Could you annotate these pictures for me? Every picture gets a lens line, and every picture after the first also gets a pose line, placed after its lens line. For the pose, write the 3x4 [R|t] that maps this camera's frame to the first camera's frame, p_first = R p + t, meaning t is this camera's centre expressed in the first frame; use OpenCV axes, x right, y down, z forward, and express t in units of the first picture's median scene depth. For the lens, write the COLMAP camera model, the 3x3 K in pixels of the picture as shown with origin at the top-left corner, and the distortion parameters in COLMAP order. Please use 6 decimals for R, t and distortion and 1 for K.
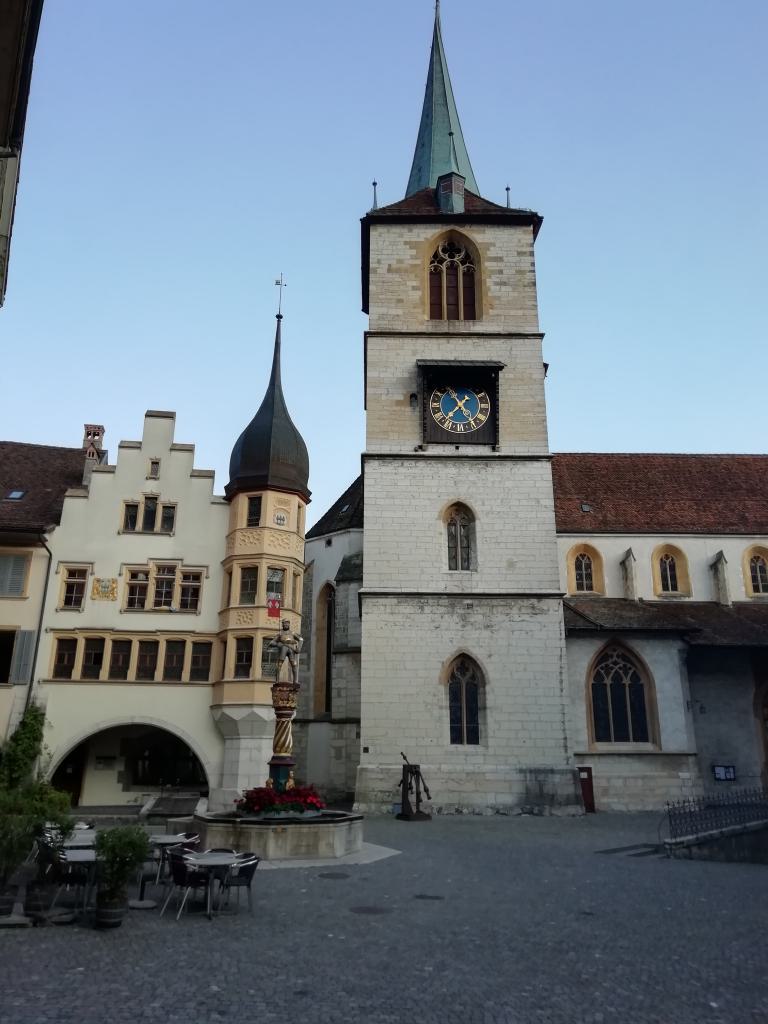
lens RADIAL K [[752.8, 0, 384.0], [0, 752.8, 512.0], [0, 0, 1]] dist [0.055895, -0.079526]
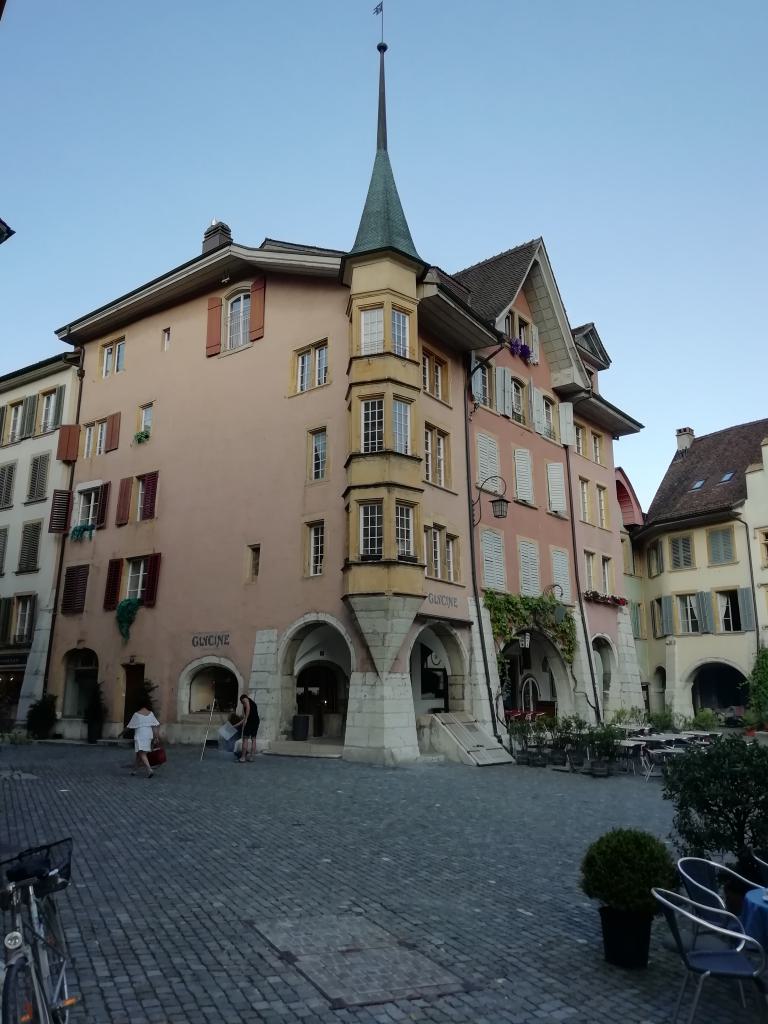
lens RADIAL K [[752.8, 0, 384.0], [0, 752.8, 512.0], [0, 0, 1]] dist [0.055895, -0.079526]
pose [[0.418024, -0.211442, -0.883487, 0.386507], [0.282497, 0.954573, -0.094791, -0.010585], [0.863395, -0.209958, 0.458766, -0.047933]]
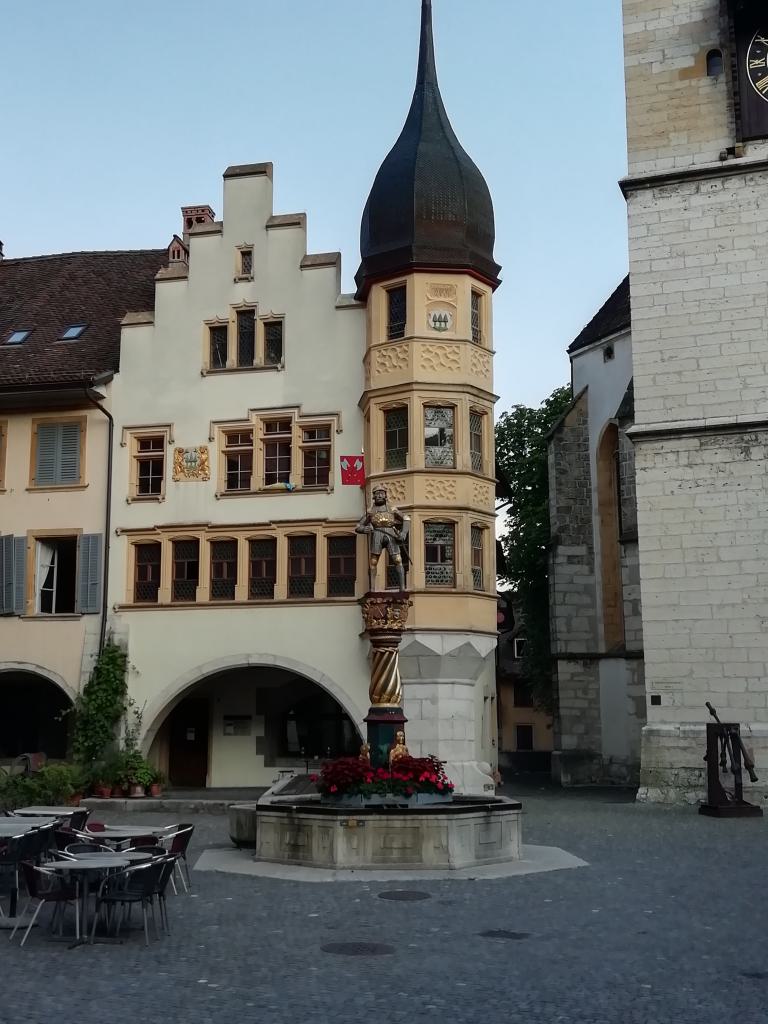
lens RADIAL K [[1260.9, 0, 384.0], [0, 1260.9, 512.0], [0, 0, 1]] dist [0.145674, -0.397137]
pose [[0.933718, -0.071523, -0.350793, 0.153703], [0.123420, 0.984082, 0.127868, 0.024798], [0.336064, -0.162687, 0.927682, 0.054850]]
